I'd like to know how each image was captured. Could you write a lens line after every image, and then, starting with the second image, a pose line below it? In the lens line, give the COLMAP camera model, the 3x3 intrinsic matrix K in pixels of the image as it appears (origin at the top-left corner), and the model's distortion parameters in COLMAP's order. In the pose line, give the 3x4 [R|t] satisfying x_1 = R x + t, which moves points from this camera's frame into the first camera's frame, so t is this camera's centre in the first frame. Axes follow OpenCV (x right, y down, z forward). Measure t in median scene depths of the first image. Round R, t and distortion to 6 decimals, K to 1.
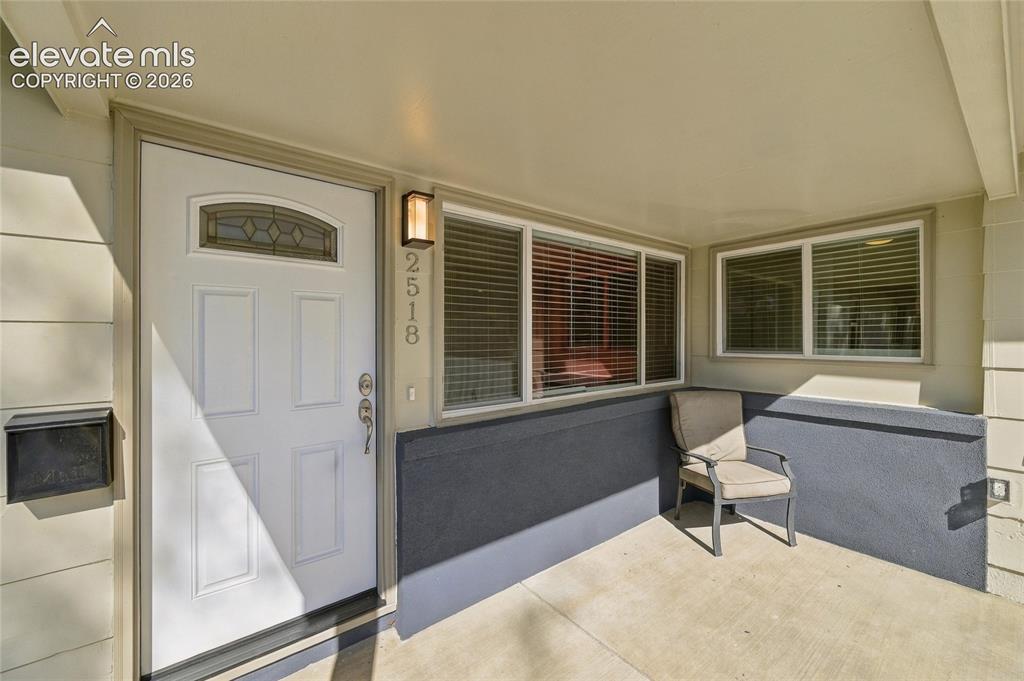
lens RADIAL K [[410.4, 0, 509.1], [0, 410.4, 340.0], [0, 0, 1]] dist [-0.000938, -0.000136]
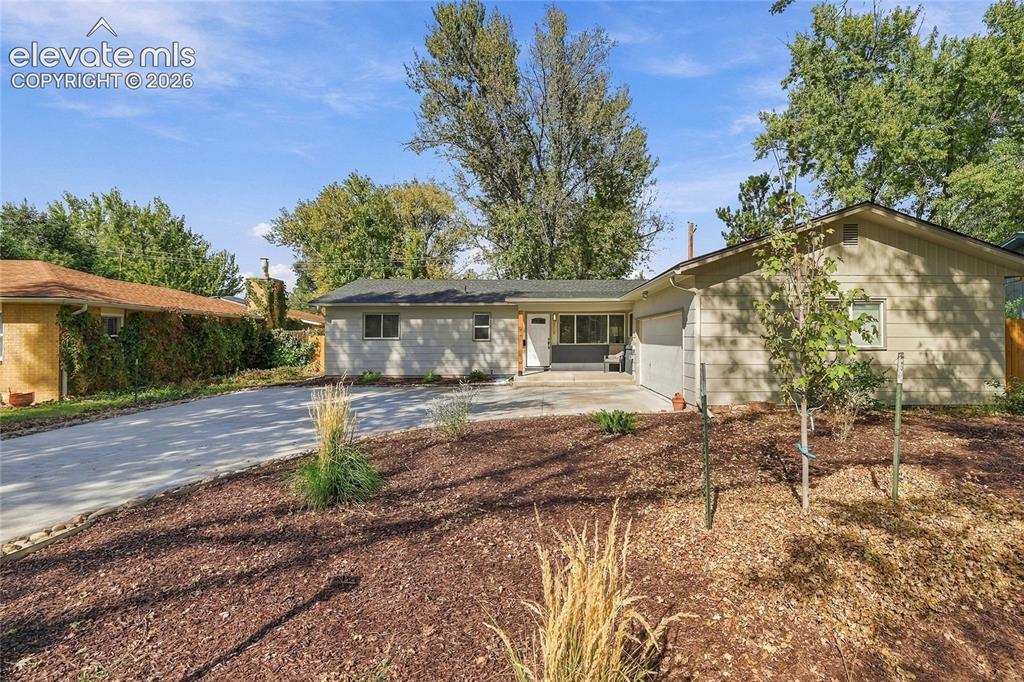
lens RADIAL K [[410.4, 0, 514.1], [0, 410.4, 339.2], [0, 0, 1]] dist [-0.000938, -0.000136]
pose [[0.772147, 0.003835, -0.635432, 3.660457], [-0.011484, 0.999903, -0.007921, 0.165119], [0.635340, 0.013414, 0.772116, -4.850122]]
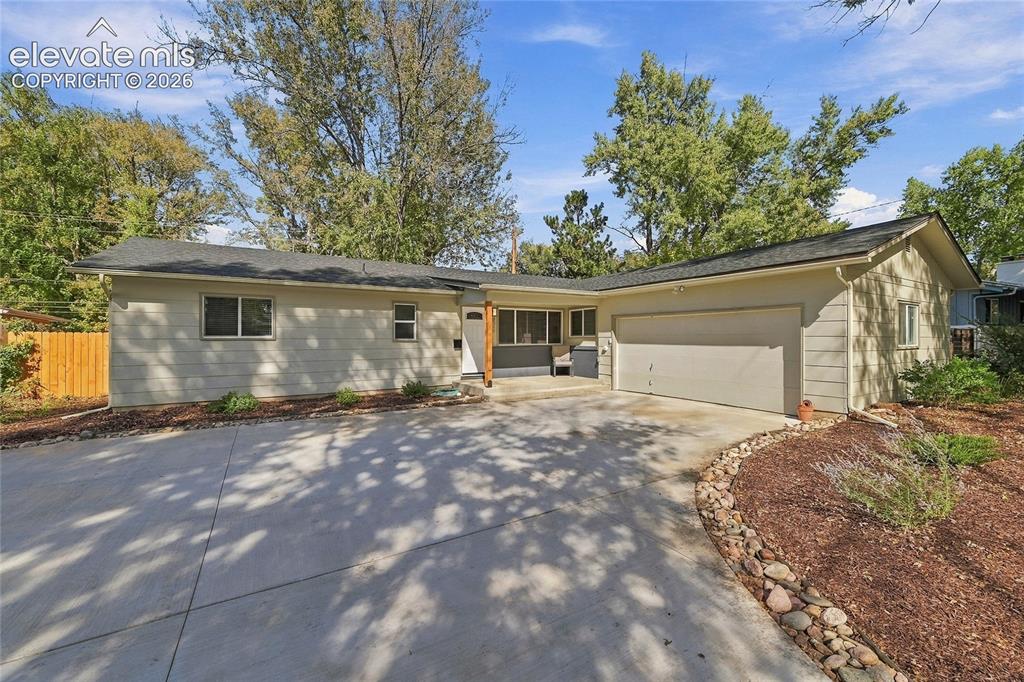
lens RADIAL K [[410.4, 0, 512.2], [0, 410.4, 340.4], [0, 0, 1]] dist [-0.000938, -0.000136]
pose [[0.990117, 0.004166, -0.140182, 0.825792], [-0.005044, 0.999970, -0.005906, 0.151791], [0.140153, 0.006555, 0.990108, -4.599743]]
